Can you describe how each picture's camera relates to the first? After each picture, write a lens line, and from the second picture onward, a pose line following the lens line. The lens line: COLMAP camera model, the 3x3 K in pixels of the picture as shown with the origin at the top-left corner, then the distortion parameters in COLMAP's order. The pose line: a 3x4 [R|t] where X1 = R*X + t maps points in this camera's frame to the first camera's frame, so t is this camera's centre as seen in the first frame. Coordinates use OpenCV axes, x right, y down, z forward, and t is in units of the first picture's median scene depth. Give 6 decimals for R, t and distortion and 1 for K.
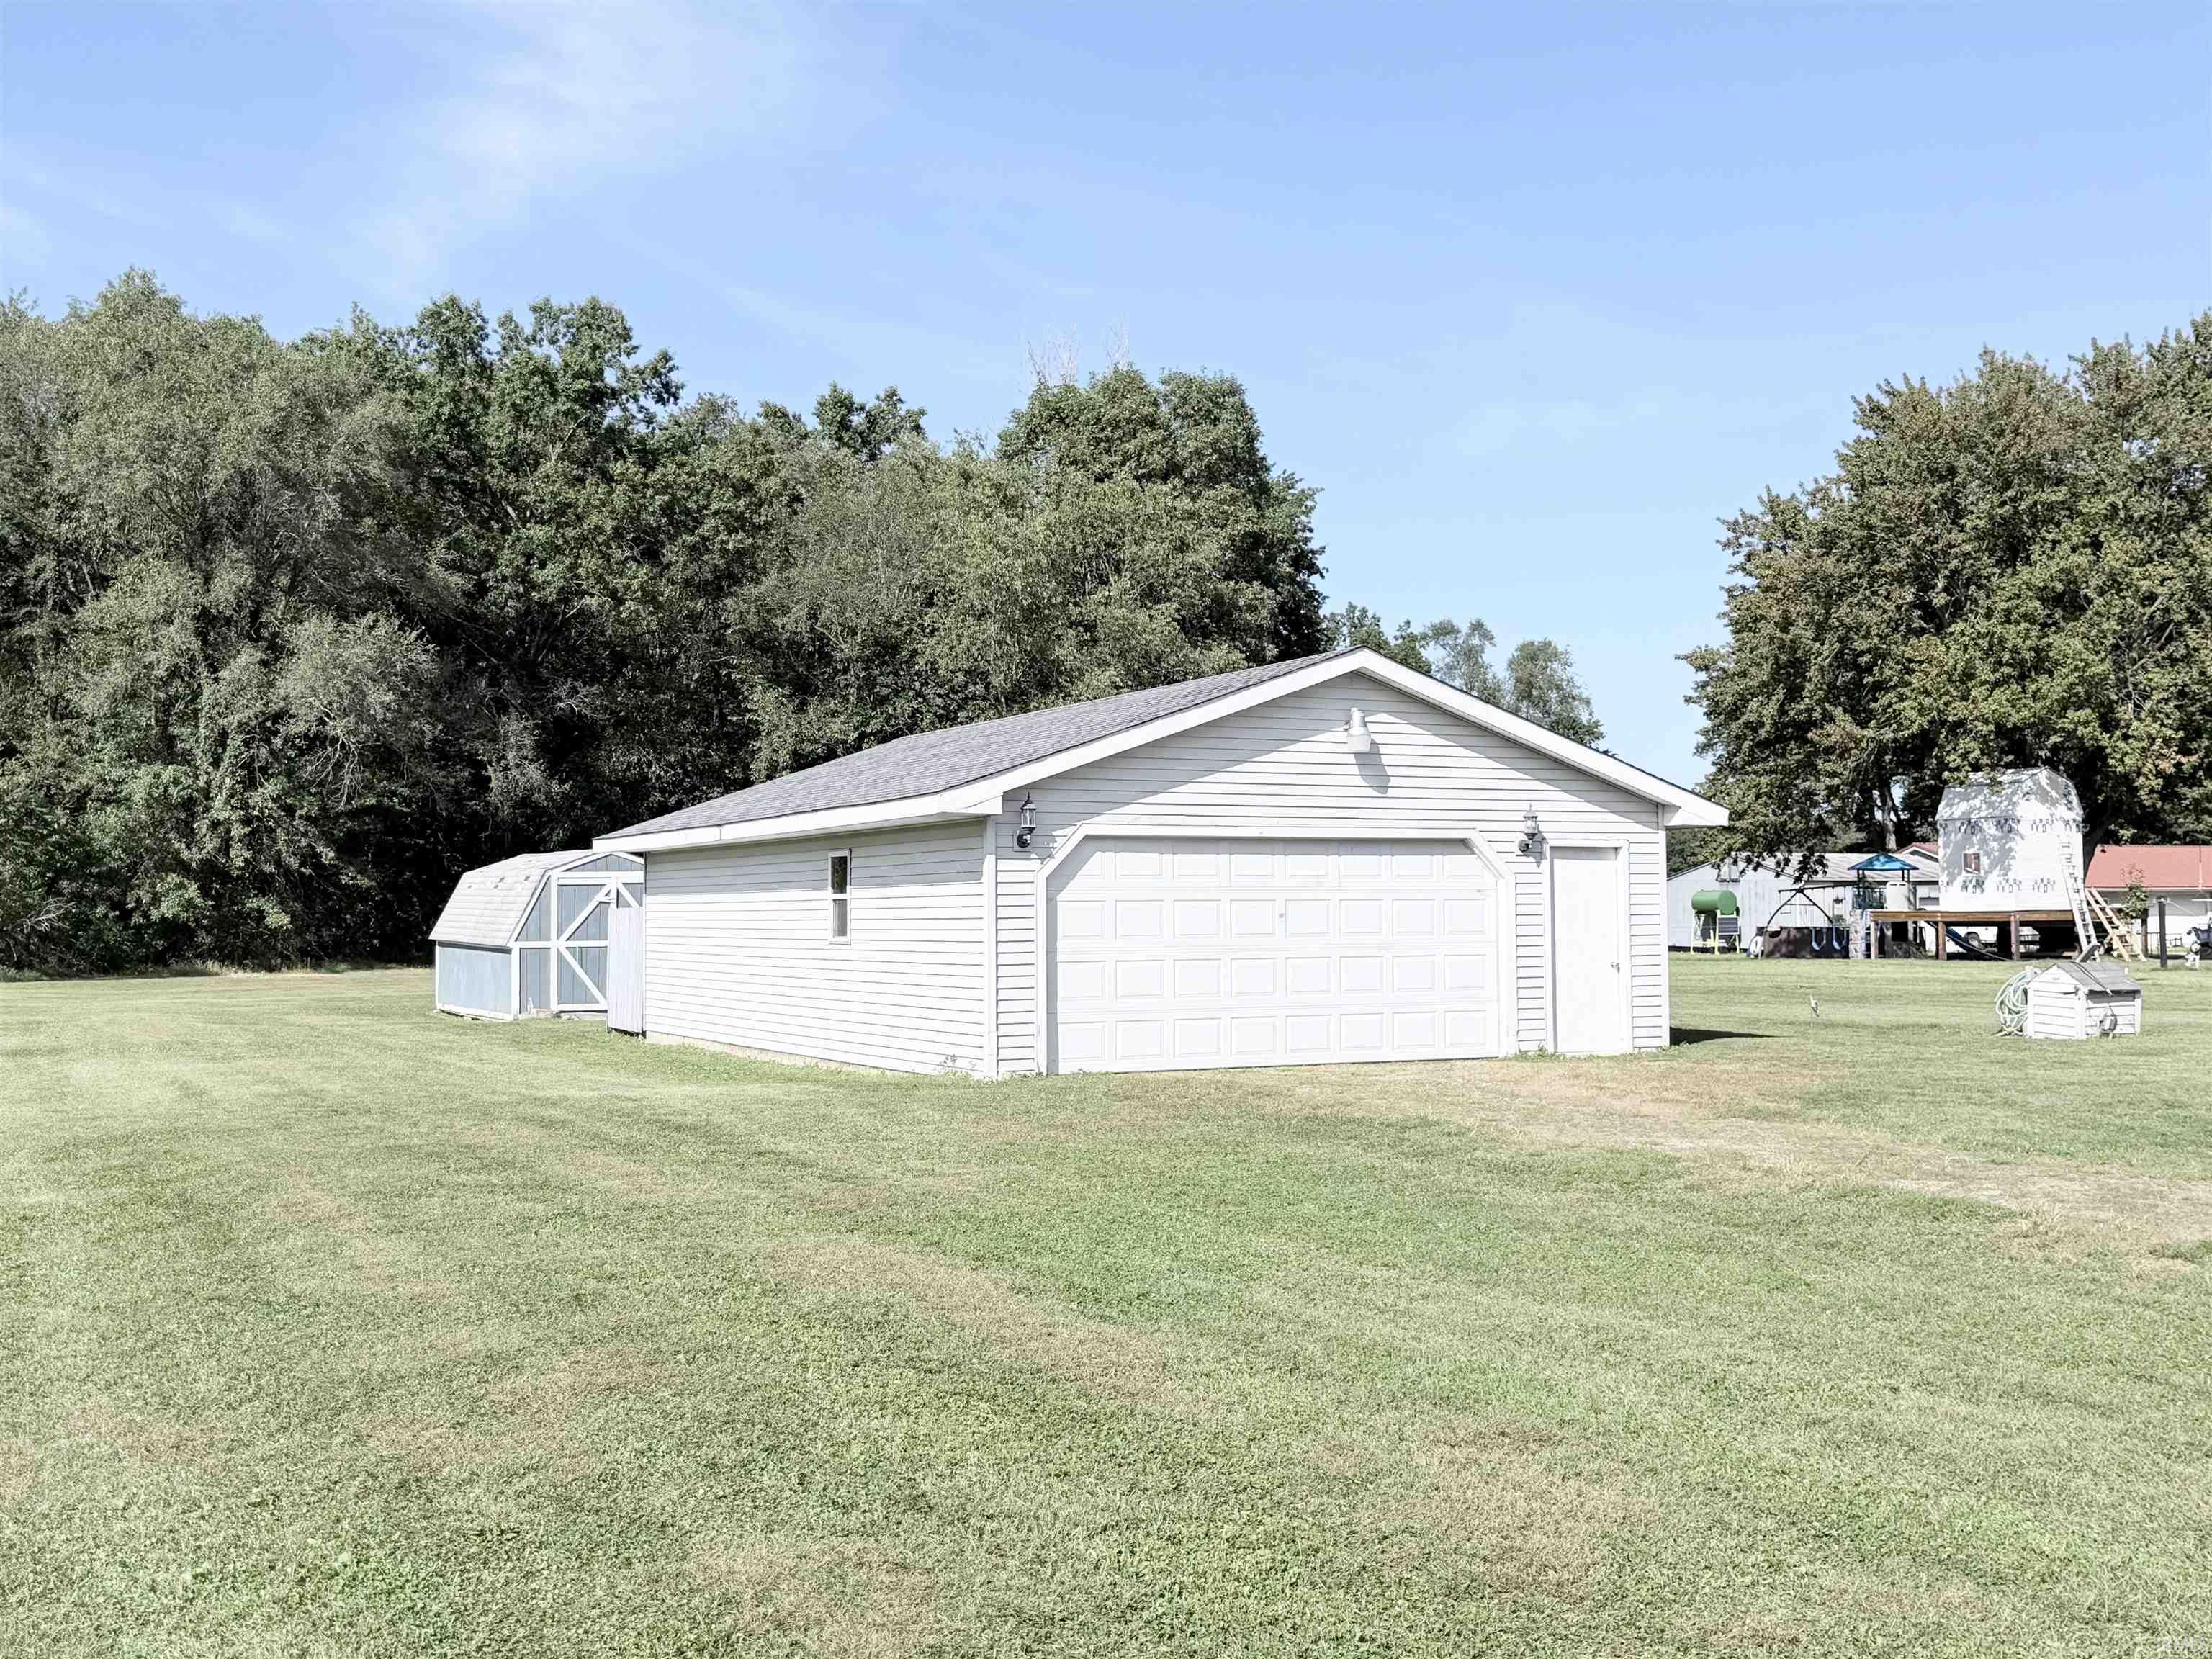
lens RADIAL K [[2256.1, 0, 1095.5], [0, 2256.1, 841.7], [0, 0, 1]] dist [0.146616, -0.306355]
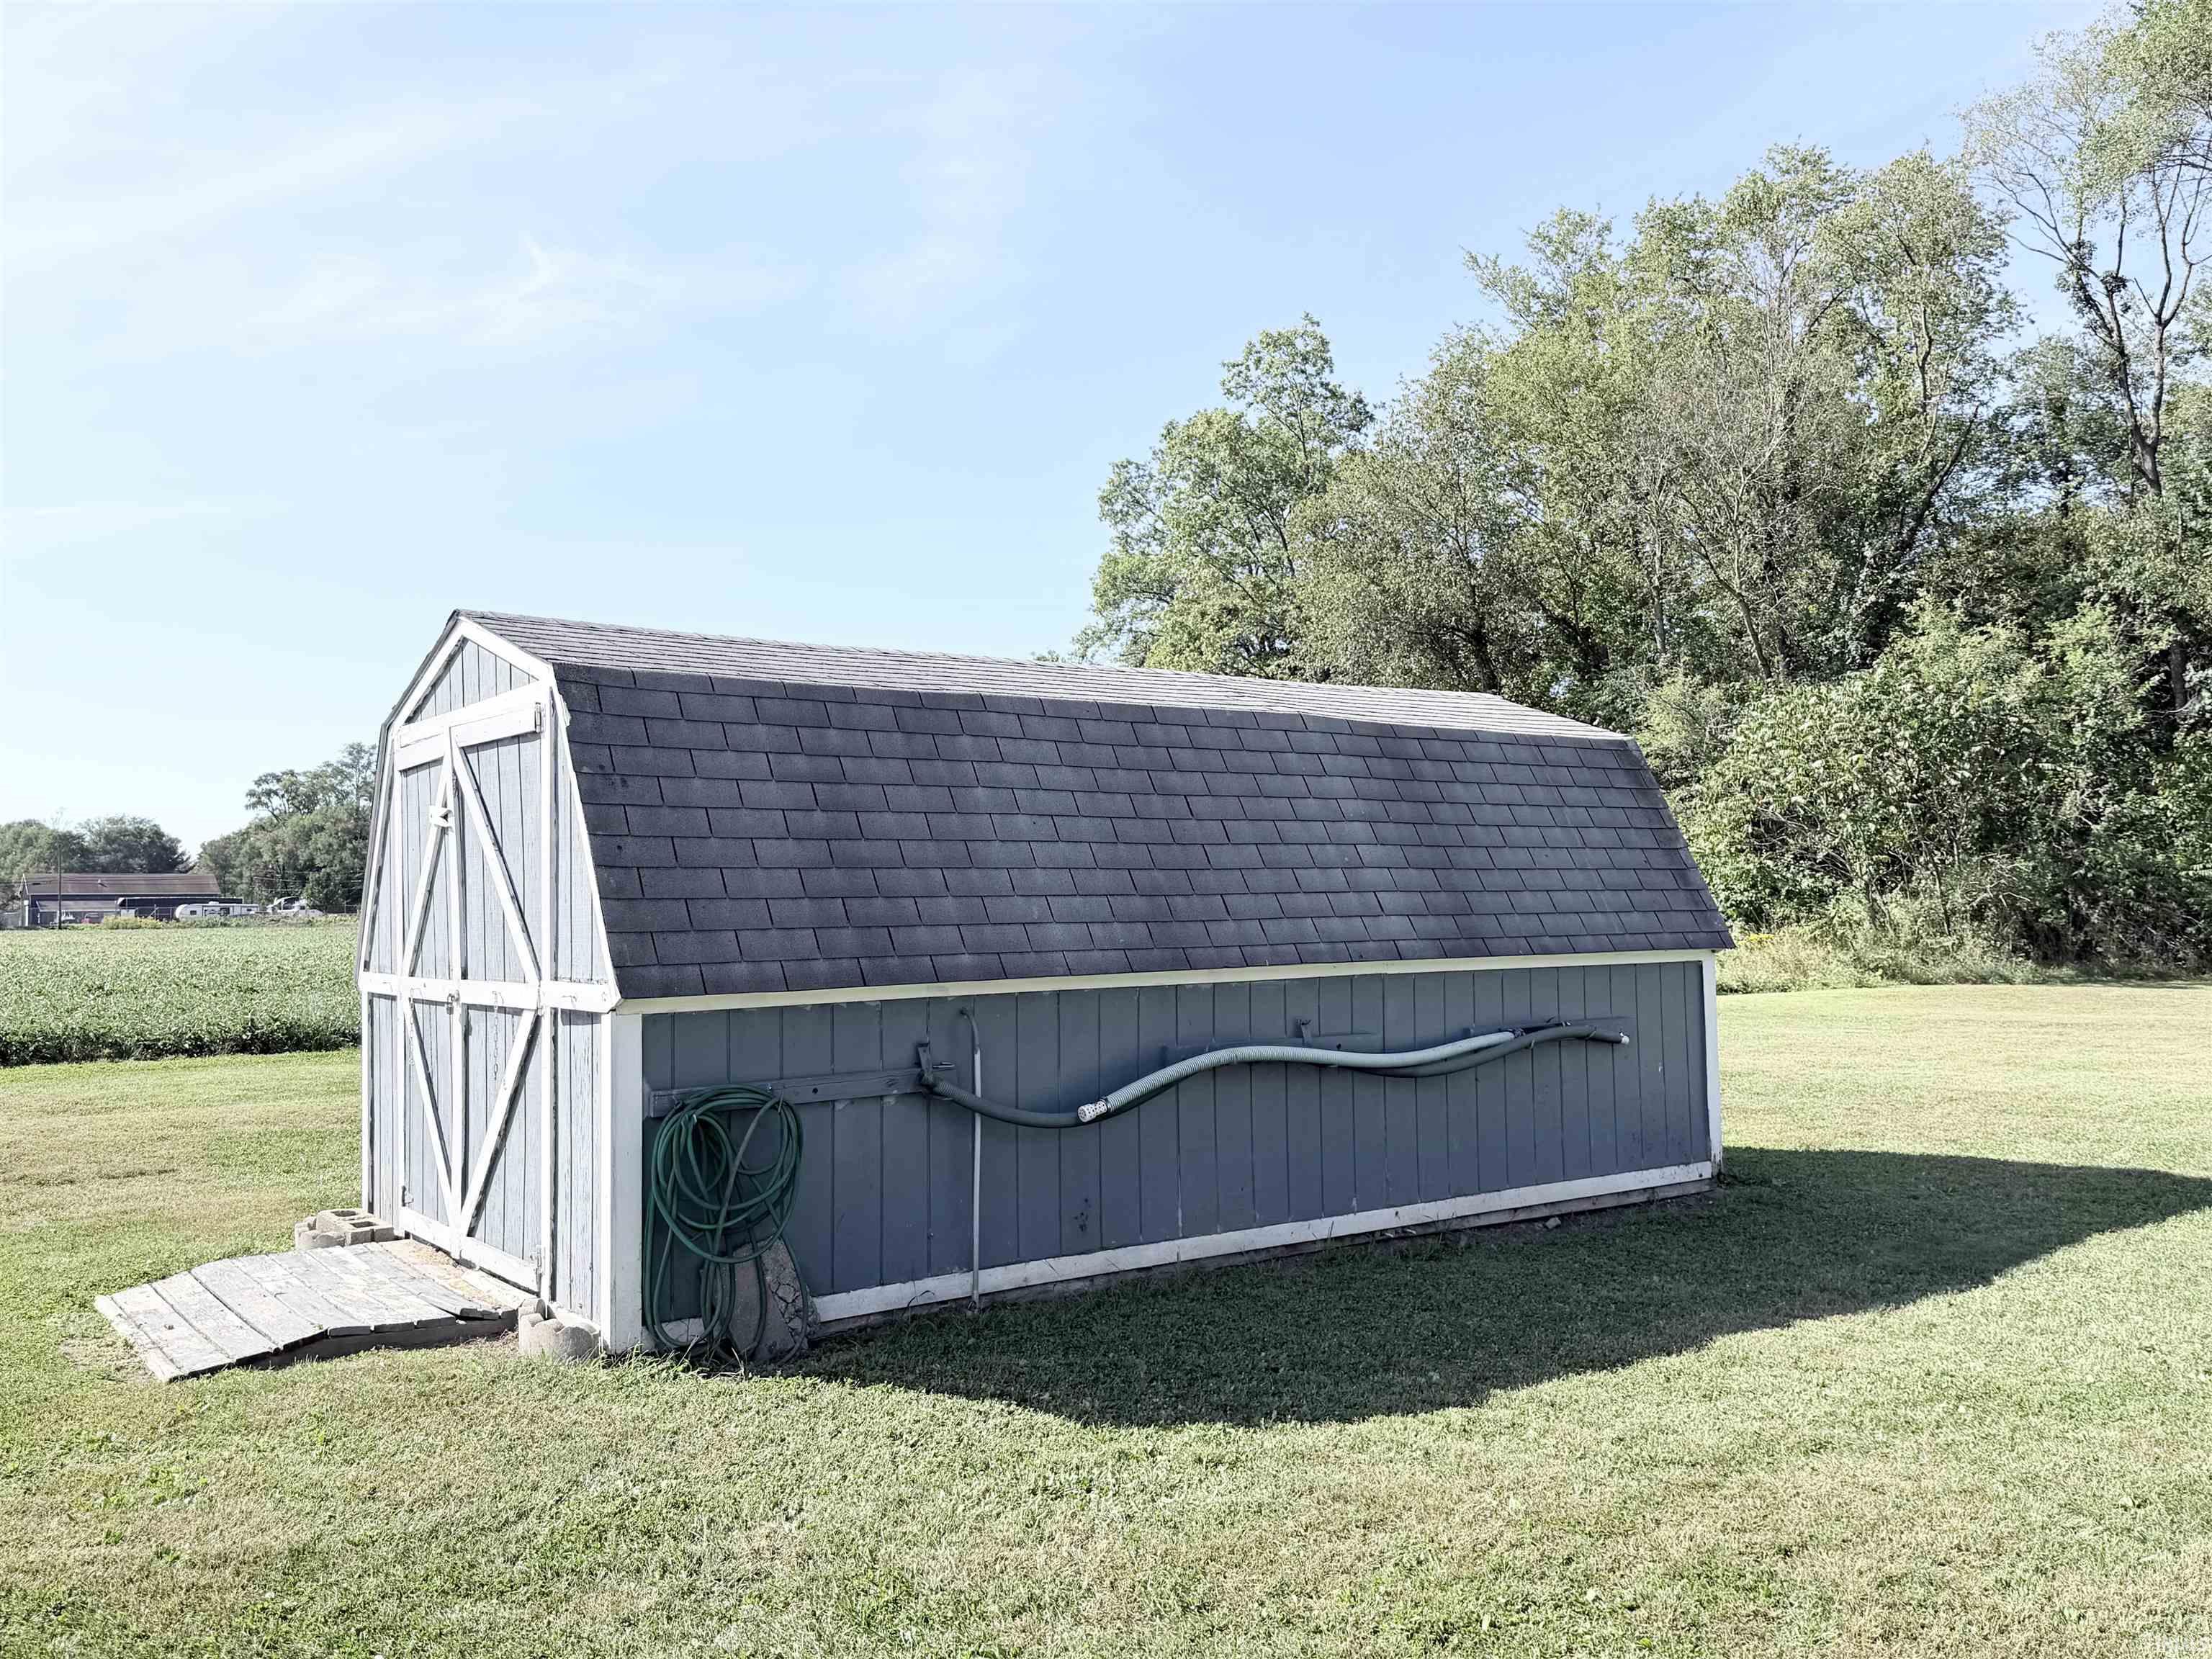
lens RADIAL K [[1754.5, 0, 1111.5], [0, 1754.5, 842.5], [0, 0, 1]] dist [0.074566, -0.130450]
pose [[0.139443, -0.030927, -0.989747, 0.000843], [0.041075, 0.998833, -0.025424, 0.021264], [0.989378, -0.037109, 0.140551, 0.621076]]
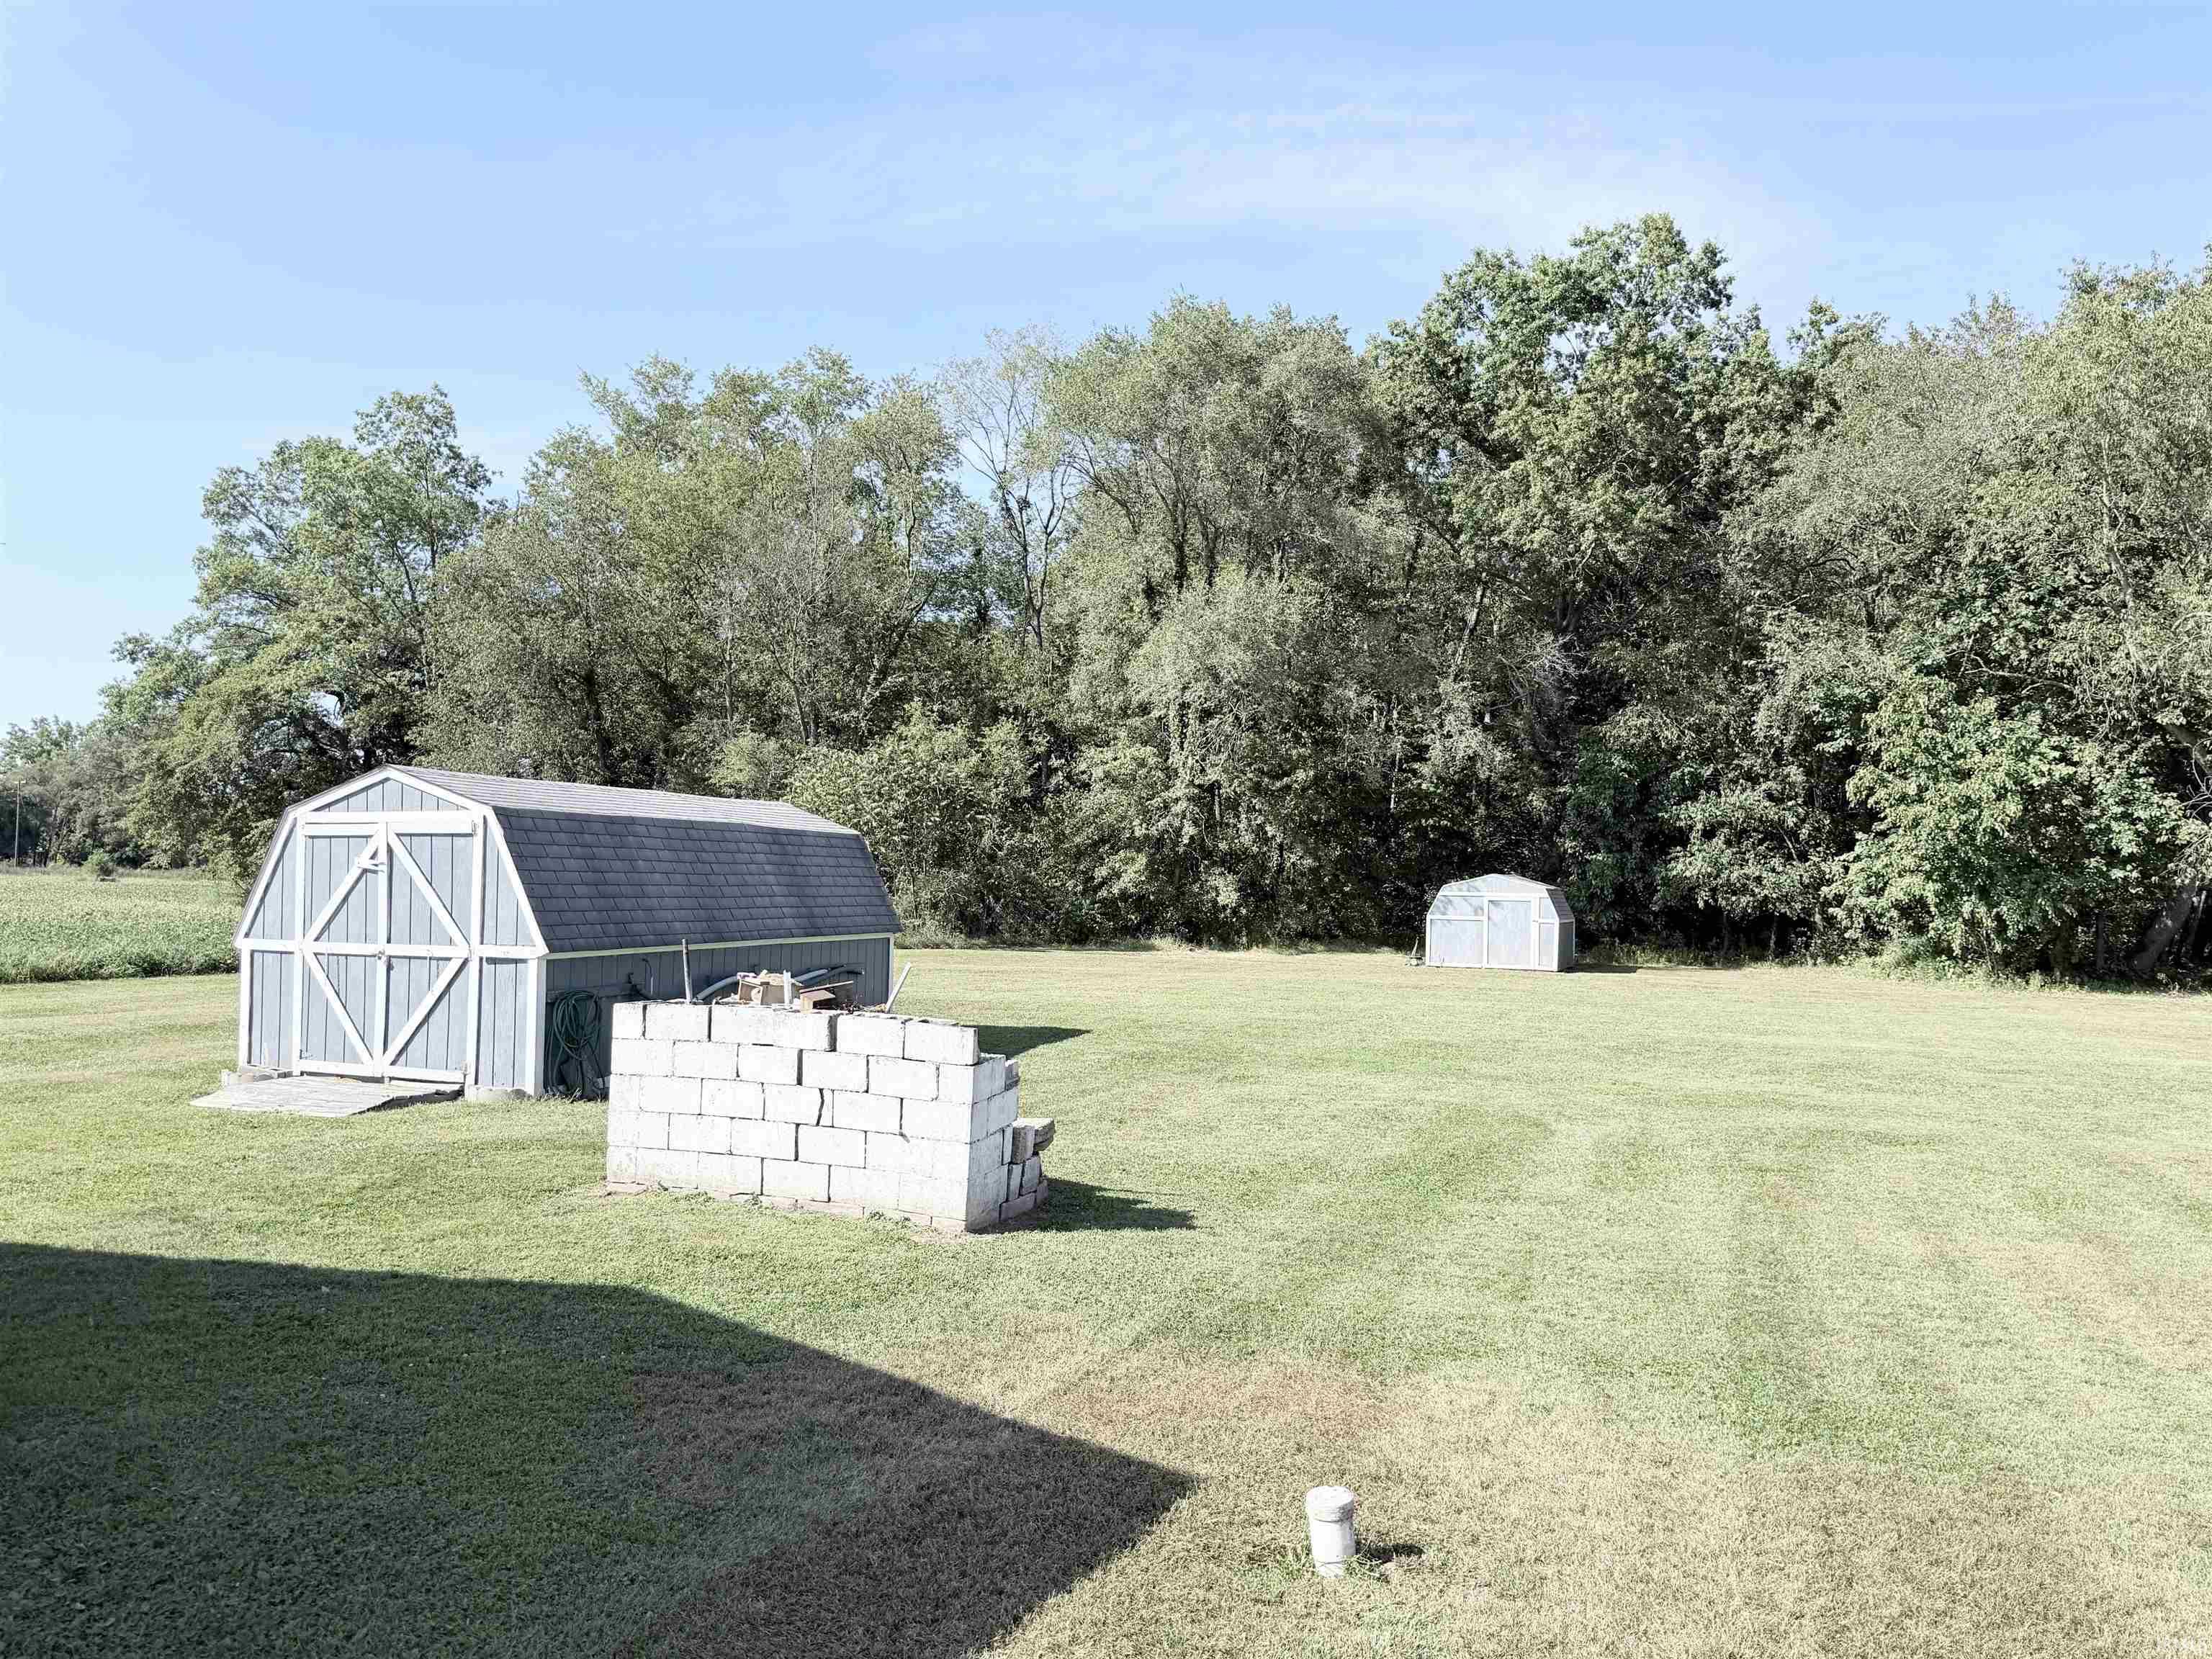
lens RADIAL K [[1512.6, 0, 1106.0], [0, 1512.6, 829.5], [0, 0, 1]] dist [0.051178, -0.106503]
pose [[0.672563, -0.007051, -0.740006, 0.094196], [-0.002354, 0.999929, -0.011667, 0.012653], [0.740036, 0.009589, 0.672499, 0.532508]]
